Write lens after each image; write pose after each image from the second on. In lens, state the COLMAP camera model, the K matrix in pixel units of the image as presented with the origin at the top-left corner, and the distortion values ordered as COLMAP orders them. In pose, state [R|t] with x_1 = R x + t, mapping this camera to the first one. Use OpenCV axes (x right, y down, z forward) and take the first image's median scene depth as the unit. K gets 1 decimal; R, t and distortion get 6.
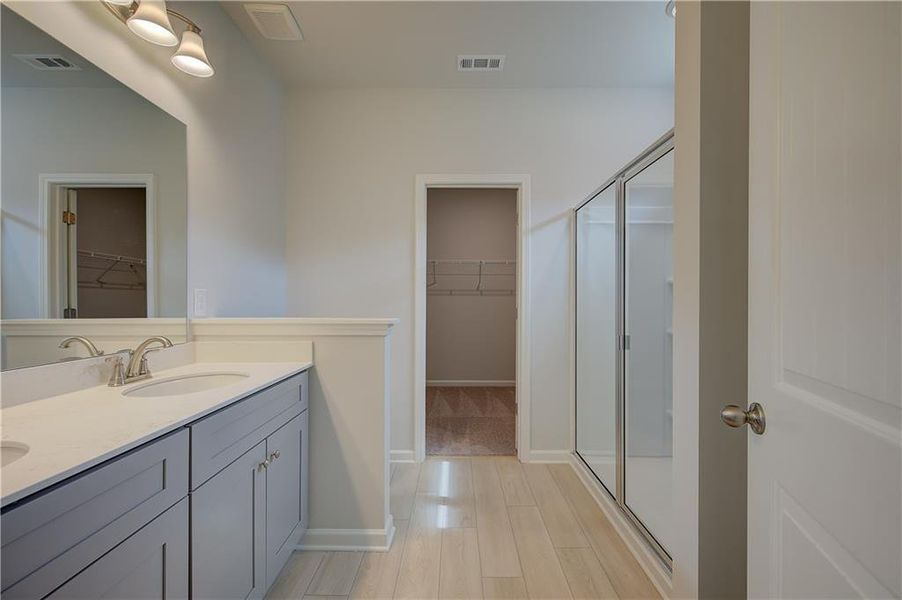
lens RADIAL K [[365.4, 0, 454.1], [0, 365.4, 300.2], [0, 0, 1]] dist [-0.002458, -0.000344]
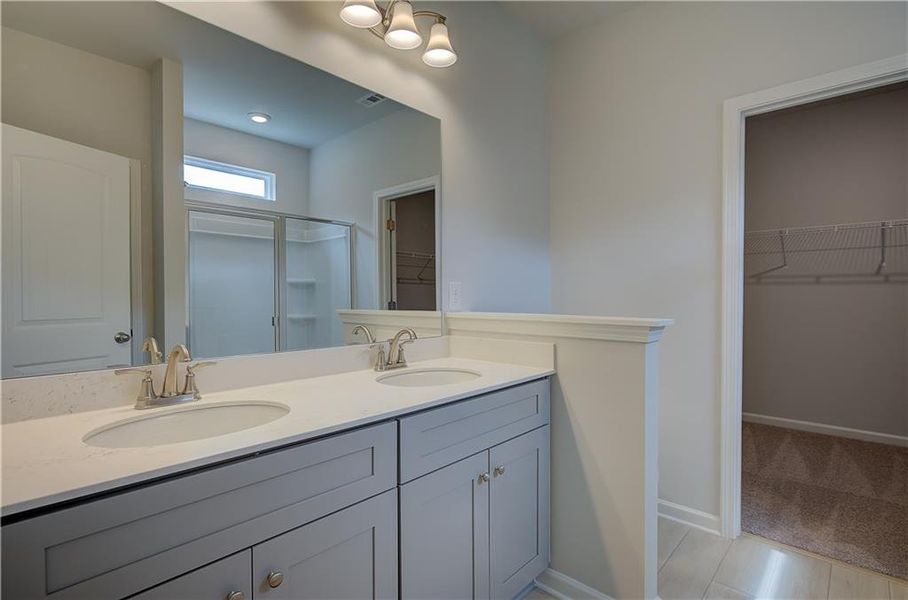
lens RADIAL K [[444.9, 0, 454.0], [0, 444.9, 300.0], [0, 0, 1]] dist [-0.022247, 0.008718]
pose [[0.730985, 0.003566, -0.682385, 0.122718], [0.005691, 0.999920, 0.011322, 0.003236], [0.682370, -0.012159, 0.730906, 0.124712]]
